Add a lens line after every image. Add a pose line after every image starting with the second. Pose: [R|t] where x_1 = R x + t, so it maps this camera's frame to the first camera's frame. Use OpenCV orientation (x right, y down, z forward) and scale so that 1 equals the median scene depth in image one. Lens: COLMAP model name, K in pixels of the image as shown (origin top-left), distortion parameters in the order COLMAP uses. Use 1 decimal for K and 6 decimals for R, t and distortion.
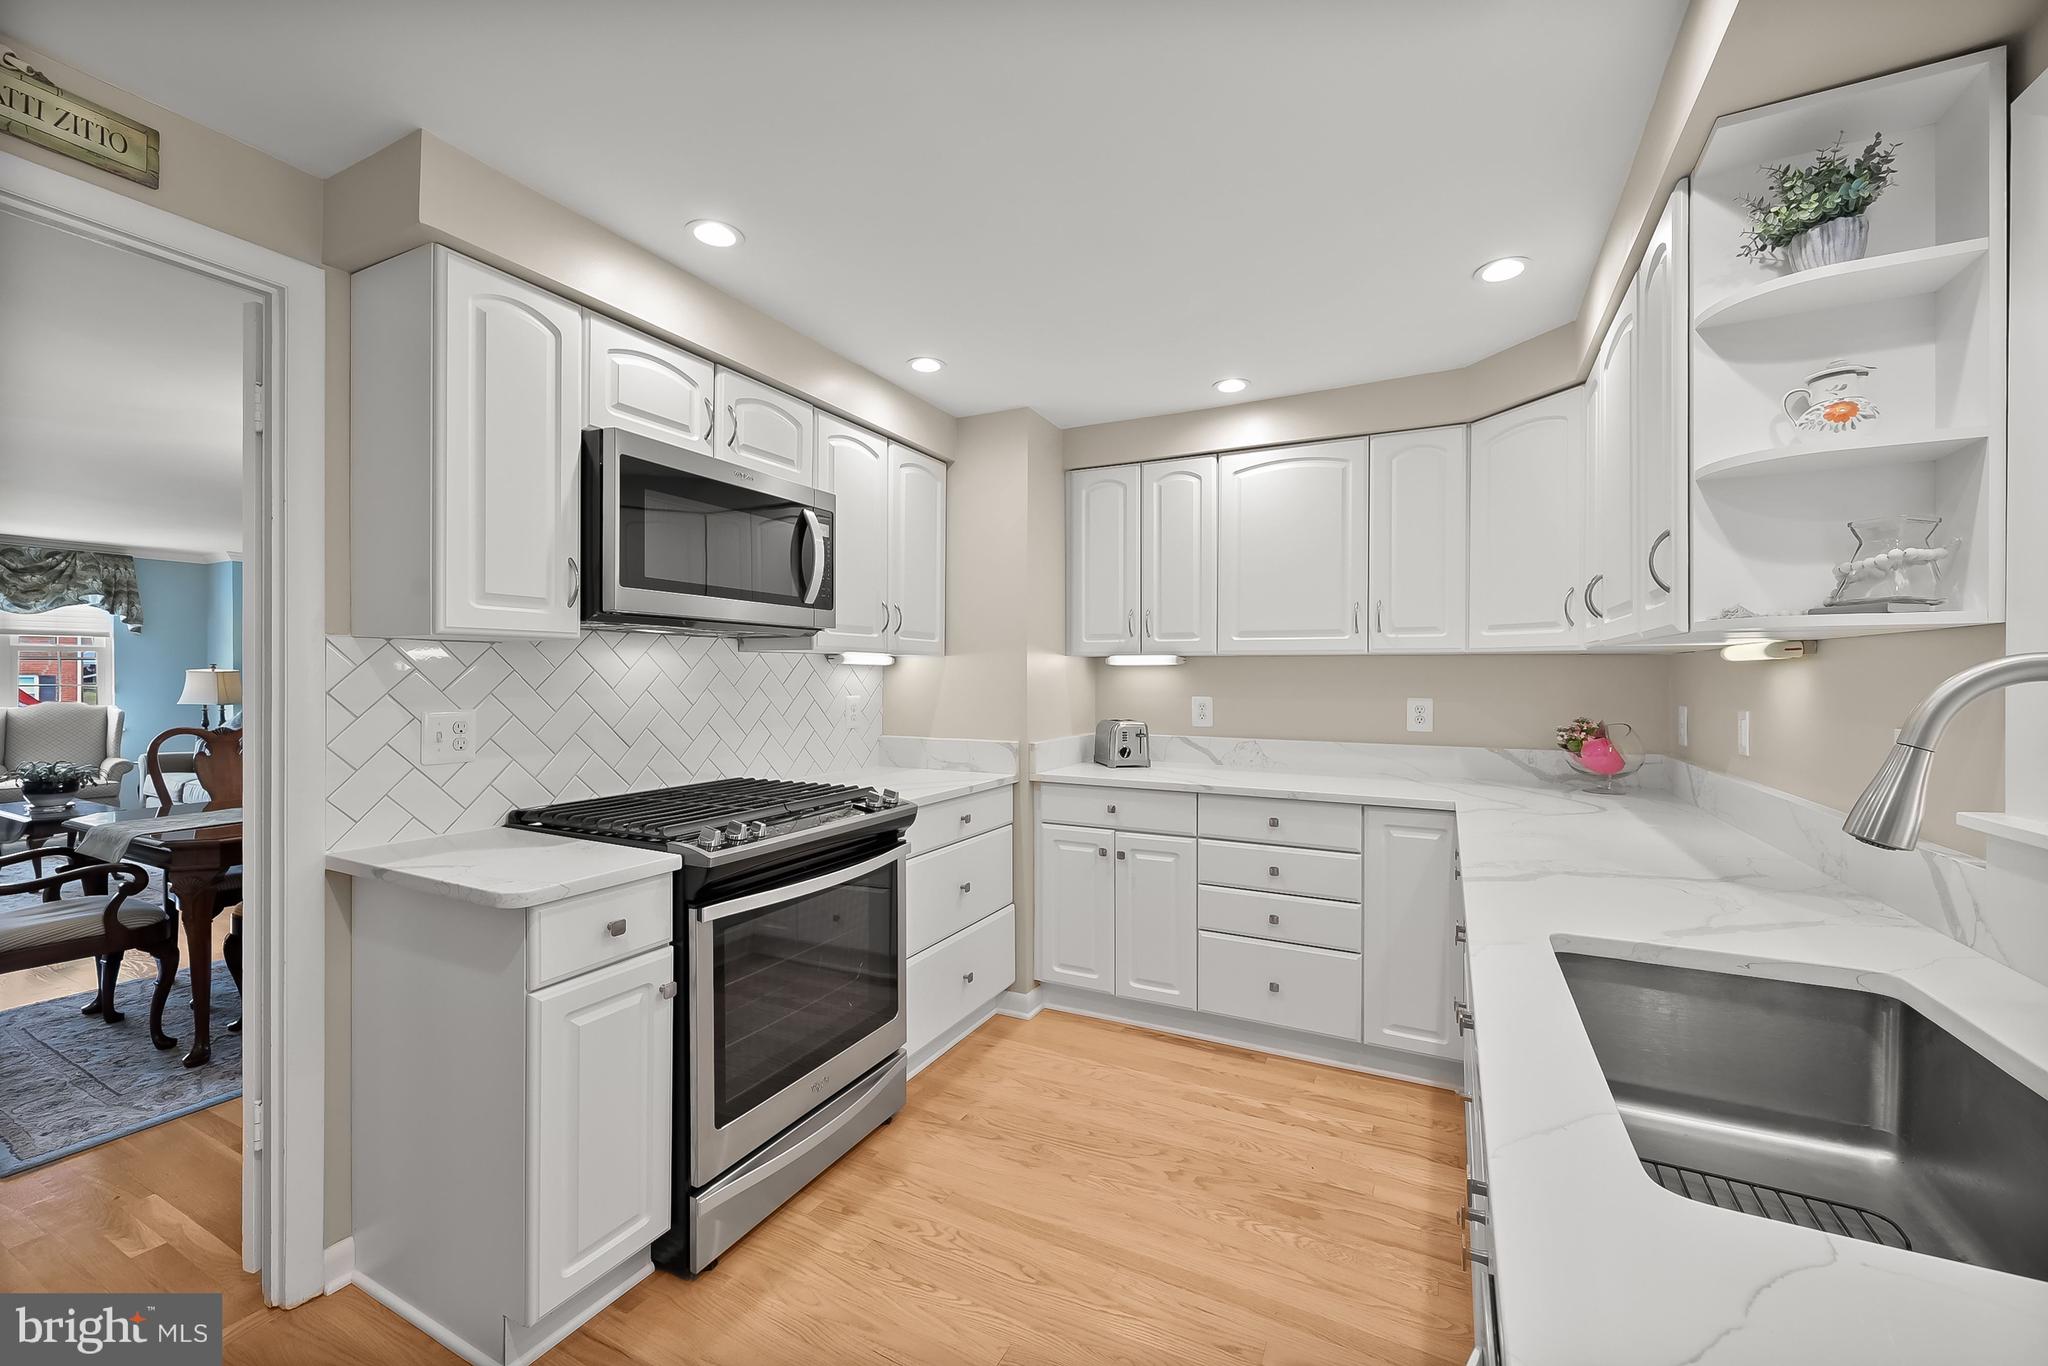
lens RADIAL K [[815.4, 0, 1030.3], [0, 815.4, 676.4], [0, 0, 1]] dist [-0.001704, 0.001259]
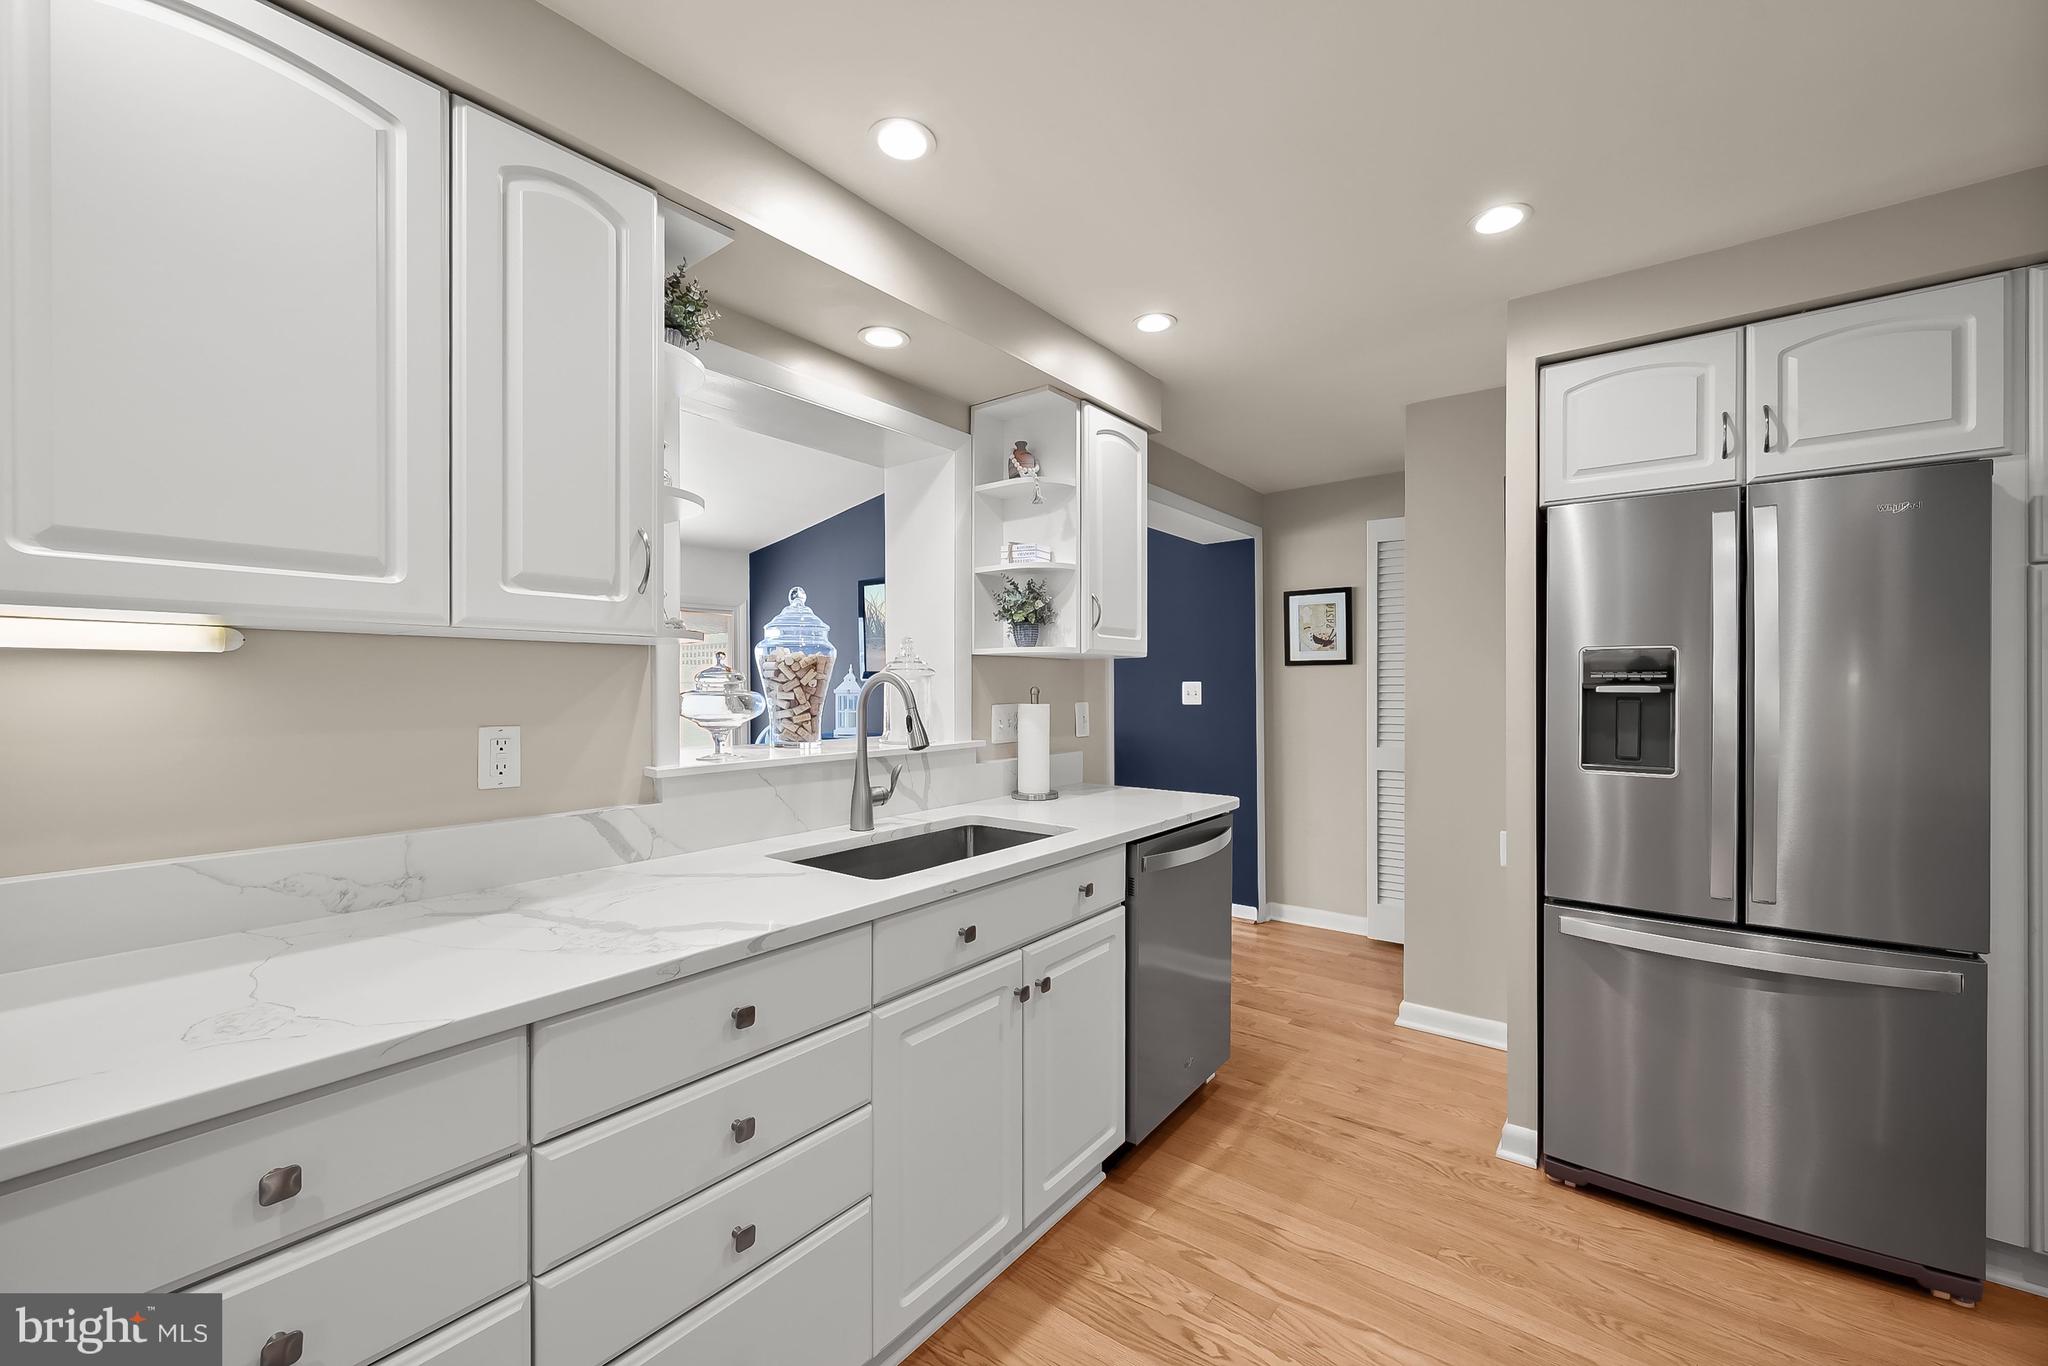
lens RADIAL K [[815.4, 0, 1017.0], [0, 815.4, 692.7], [0, 0, 1]] dist [-0.001704, 0.001259]
pose [[-0.980457, -0.004711, 0.196675, 0.068066], [-0.002276, 0.999918, 0.012602, 0.001472], [-0.196718, 0.011908, -0.980388, 0.861423]]
